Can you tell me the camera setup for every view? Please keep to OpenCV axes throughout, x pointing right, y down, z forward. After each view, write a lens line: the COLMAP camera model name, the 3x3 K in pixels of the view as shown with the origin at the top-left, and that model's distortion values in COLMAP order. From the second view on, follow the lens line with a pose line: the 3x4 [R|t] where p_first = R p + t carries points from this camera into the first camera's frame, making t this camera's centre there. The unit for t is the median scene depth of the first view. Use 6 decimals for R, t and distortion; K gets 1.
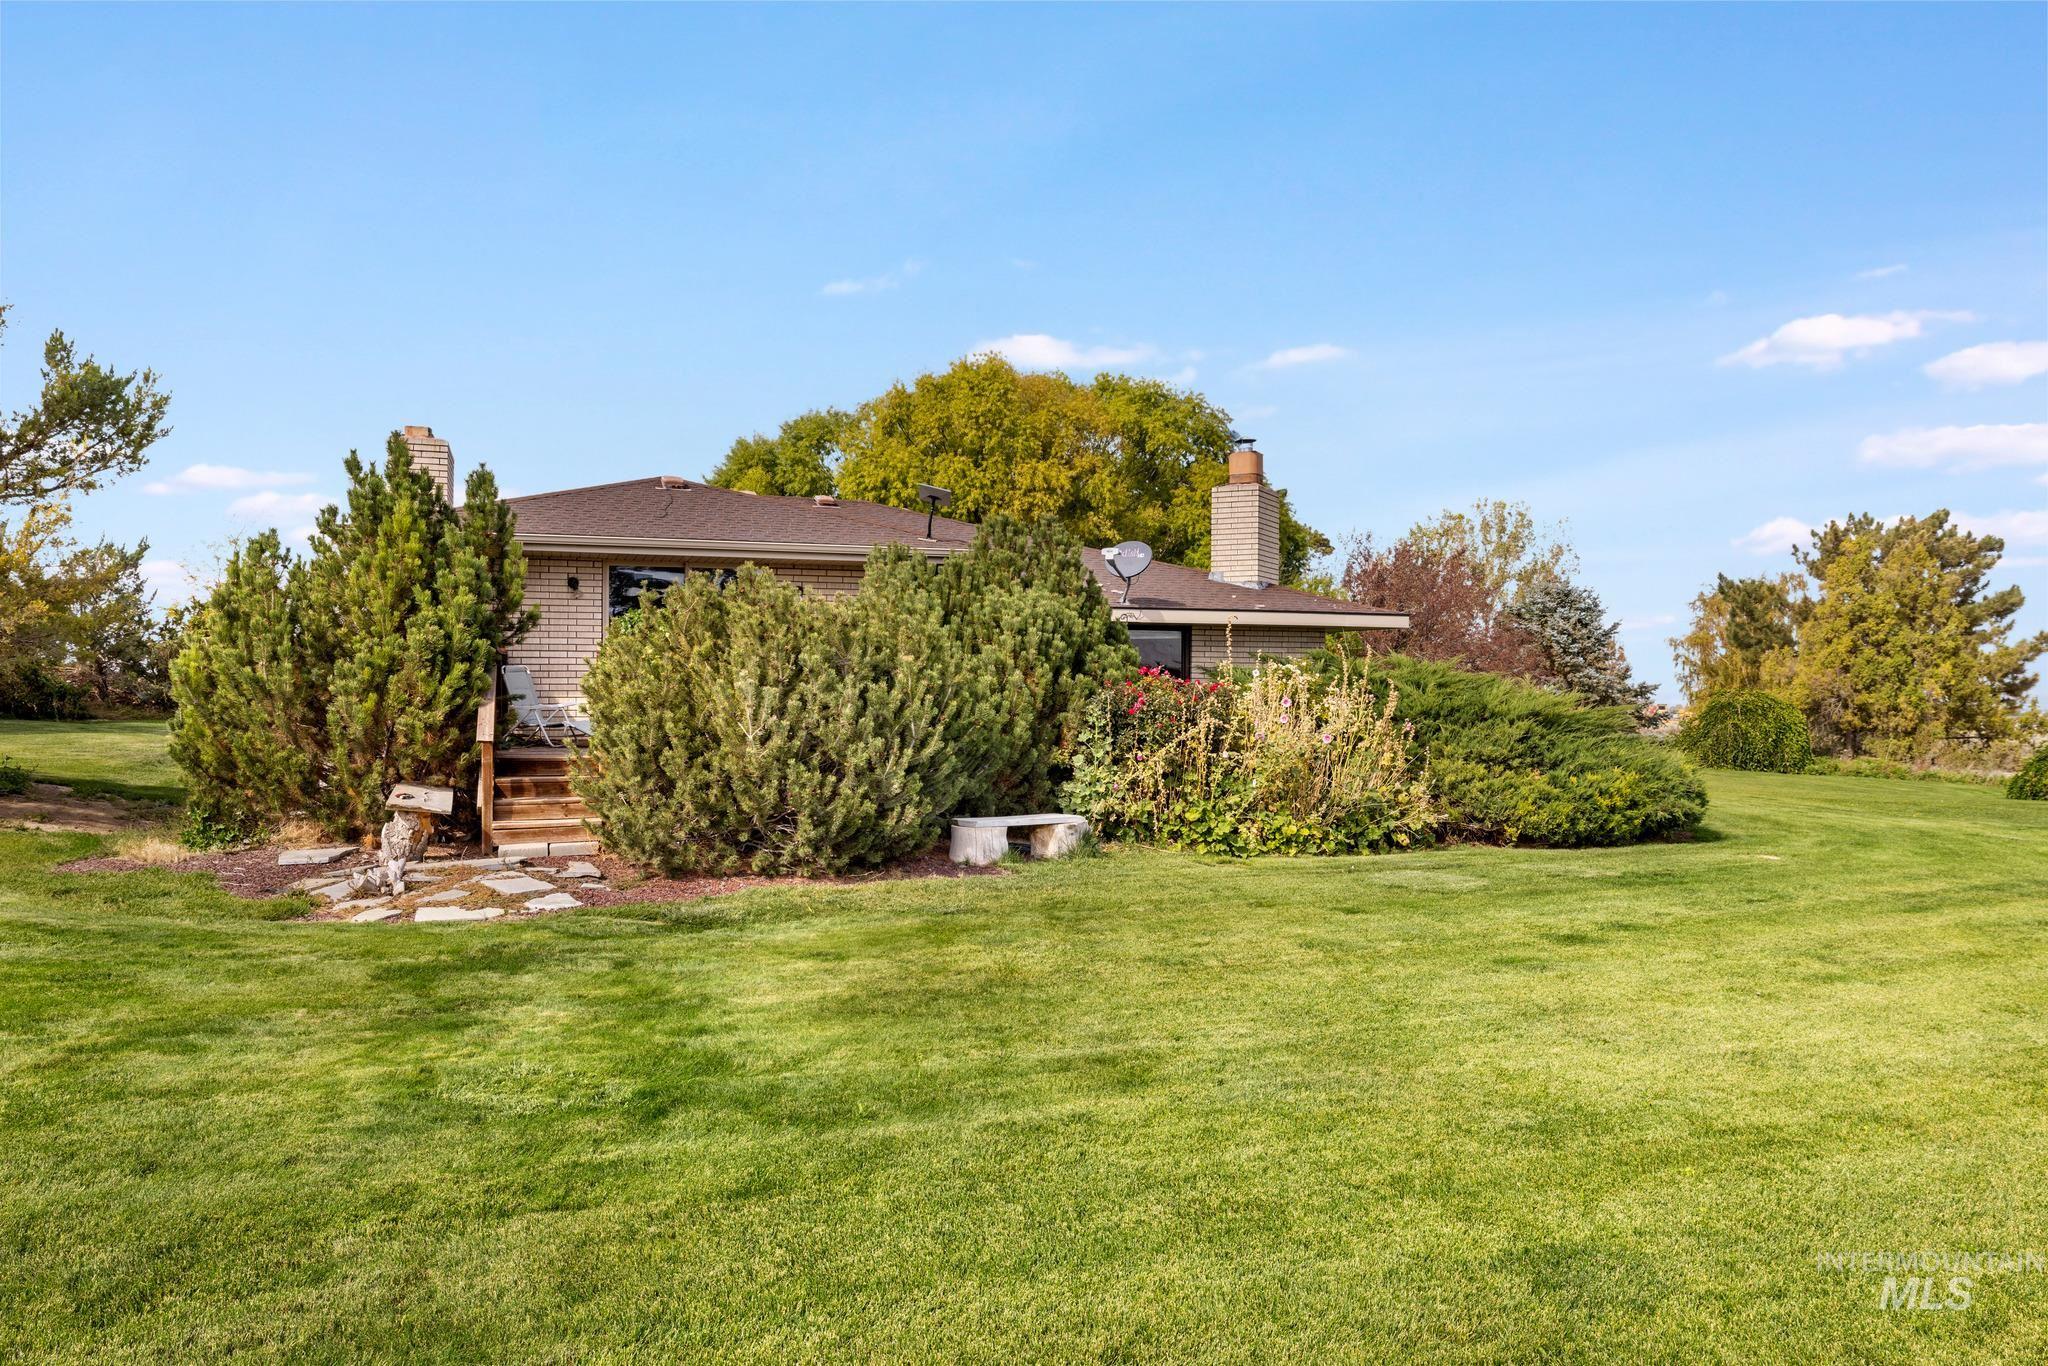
lens RADIAL K [[1418.1, 0, 1009.4], [0, 1418.1, 679.2], [0, 0, 1]] dist [-0.001368, 0.002892]
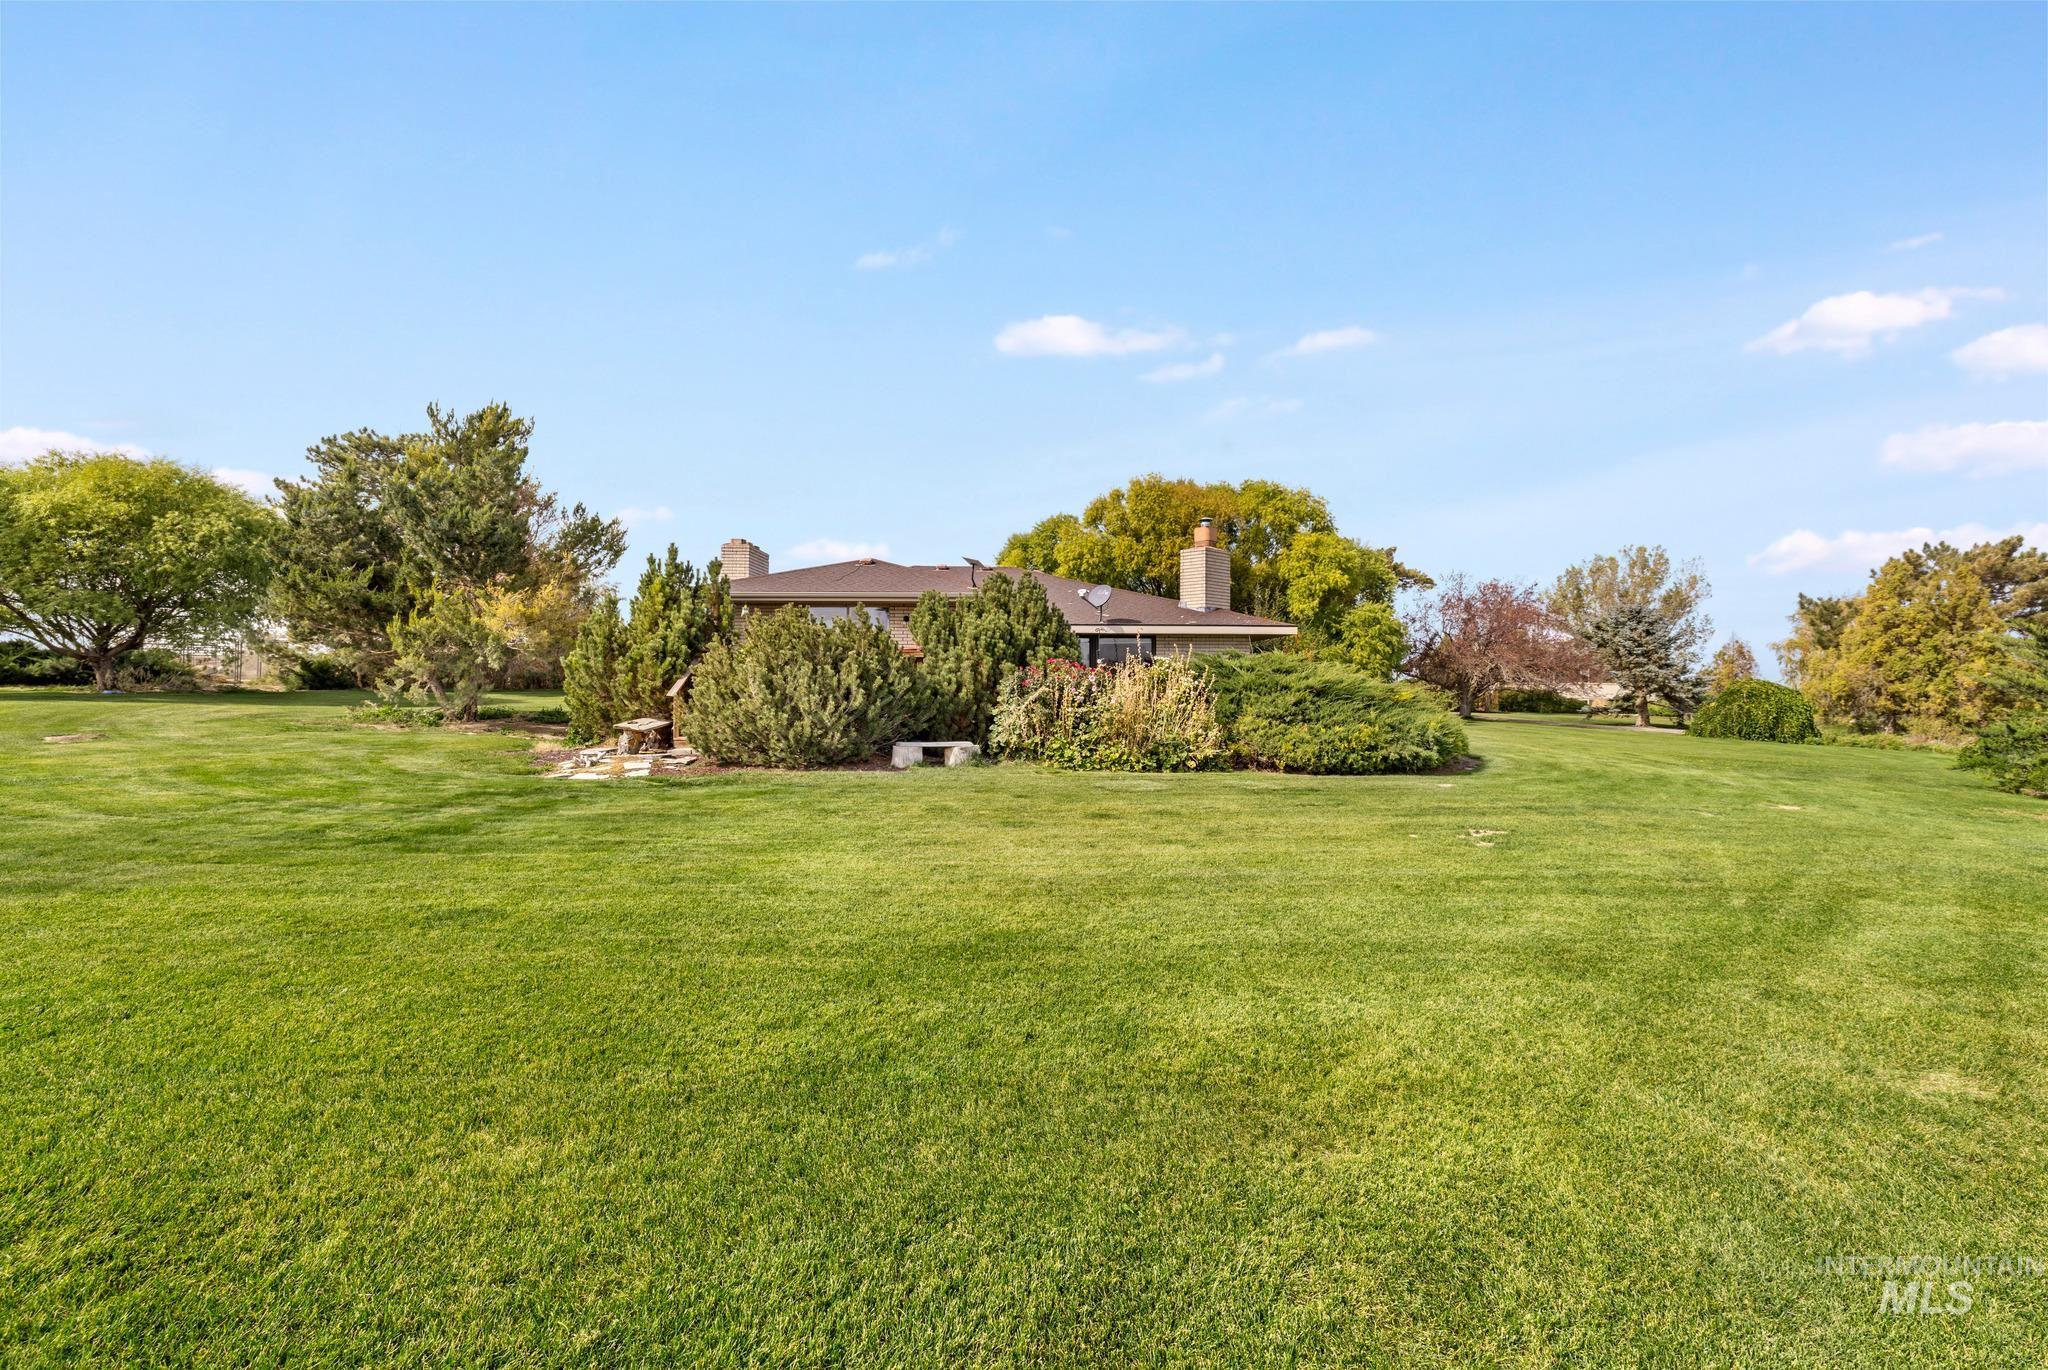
lens RADIAL K [[870.3, 0, 1024.1], [0, 870.3, 669.3], [0, 0, 1]] dist [0.000073, 0.000147]
pose [[0.943923, -0.003164, -0.330152, 0.155563], [0.000196, 0.999959, -0.009023, 0.005258], [0.330167, 0.008452, 0.943885, 0.003061]]
